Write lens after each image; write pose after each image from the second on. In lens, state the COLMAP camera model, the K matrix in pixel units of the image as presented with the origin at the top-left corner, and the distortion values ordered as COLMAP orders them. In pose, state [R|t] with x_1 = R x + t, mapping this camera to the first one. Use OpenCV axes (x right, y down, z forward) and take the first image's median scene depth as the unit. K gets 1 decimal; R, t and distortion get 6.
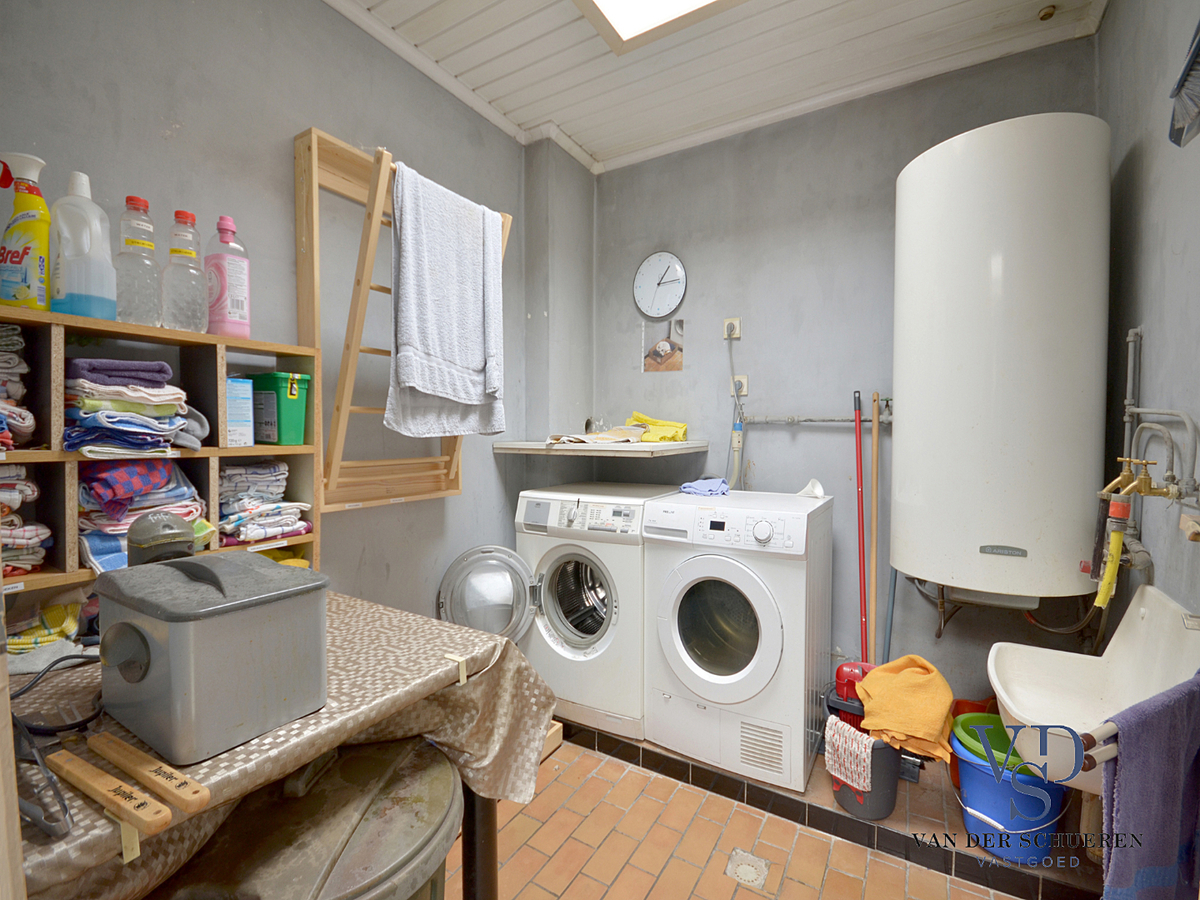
lens RADIAL K [[547.5, 0, 636.7], [0, 547.5, 447.3], [0, 0, 1]] dist [-0.005874, -0.003616]
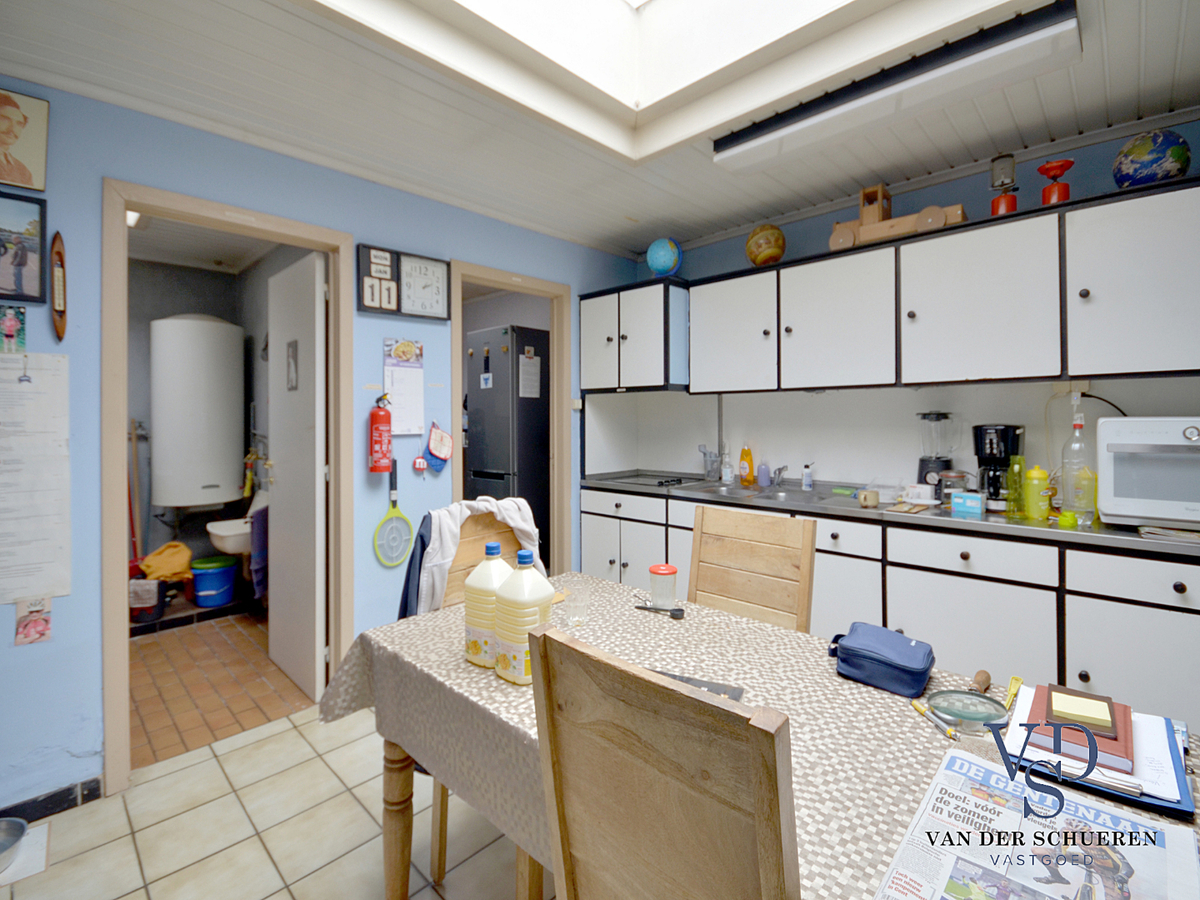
lens RADIAL K [[547.5, 0, 592.1], [0, 547.5, 424.9], [0, 0, 1]] dist [-0.005874, -0.003616]
pose [[0.283097, -0.010478, 0.959034, -1.267739], [0.029533, 0.999561, 0.002203, -0.051152], [-0.958636, 0.027700, 0.283282, -1.444230]]
